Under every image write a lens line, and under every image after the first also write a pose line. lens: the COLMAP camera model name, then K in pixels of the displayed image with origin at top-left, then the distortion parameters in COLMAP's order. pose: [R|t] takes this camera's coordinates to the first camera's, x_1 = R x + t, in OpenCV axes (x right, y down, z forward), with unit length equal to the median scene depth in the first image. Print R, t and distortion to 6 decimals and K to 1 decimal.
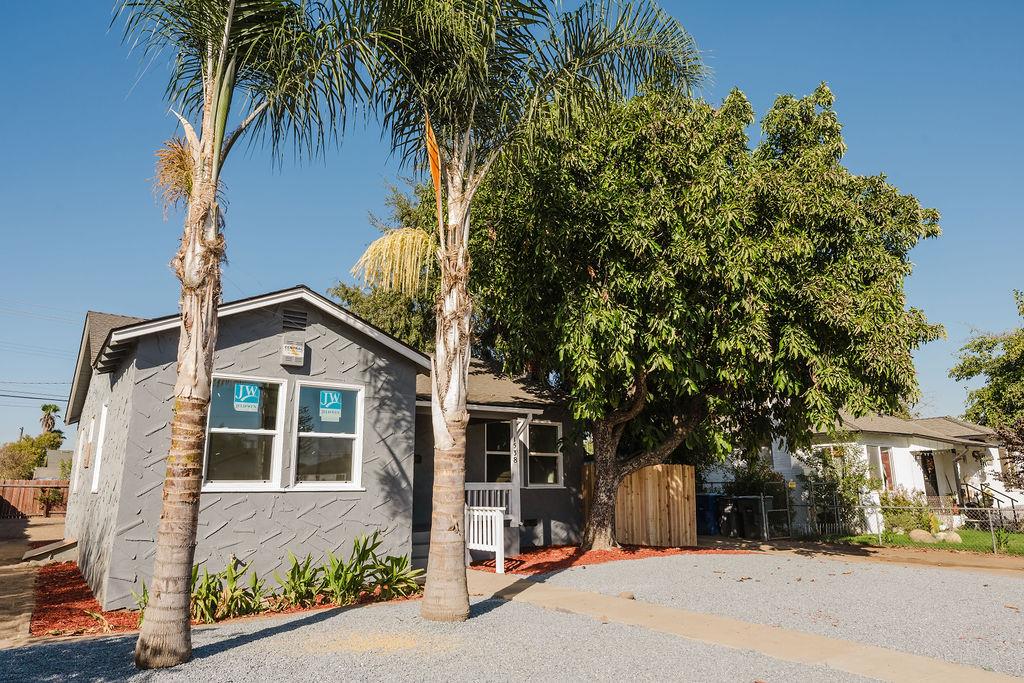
lens RADIAL K [[675.5, 0, 508.0], [0, 675.5, 337.5], [0, 0, 1]] dist [-0.009777, -0.001727]
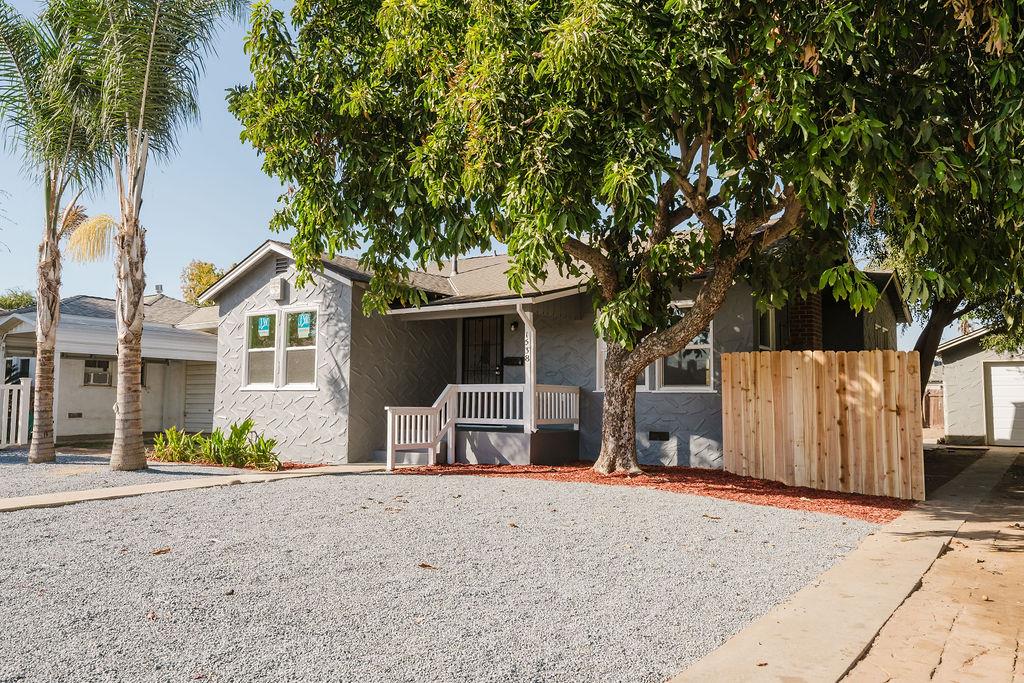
lens RADIAL K [[746.4, 0, 504.9], [0, 746.4, 340.7], [0, 0, 1]] dist [-0.005439, -0.003636]
pose [[0.335596, -0.066548, -0.939652, 1.182529], [0.193183, 0.981163, -0.000492, 0.200956], [0.921984, -0.181360, 0.342131, 0.848997]]
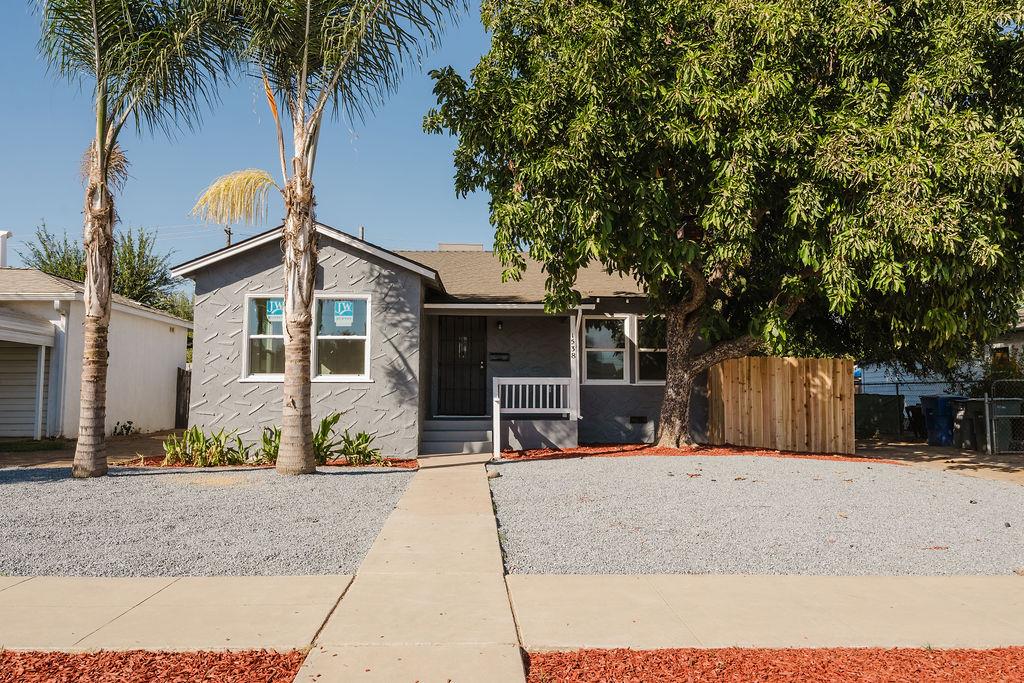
lens RADIAL K [[746.4, 0, 511.1], [0, 746.4, 348.3], [0, 0, 1]] dist [-0.005439, -0.003636]
pose [[0.838636, -0.028405, -0.543952, 0.700332], [0.110948, 0.986612, 0.119533, 0.036400], [0.533274, -0.160595, 0.830559, 0.043239]]
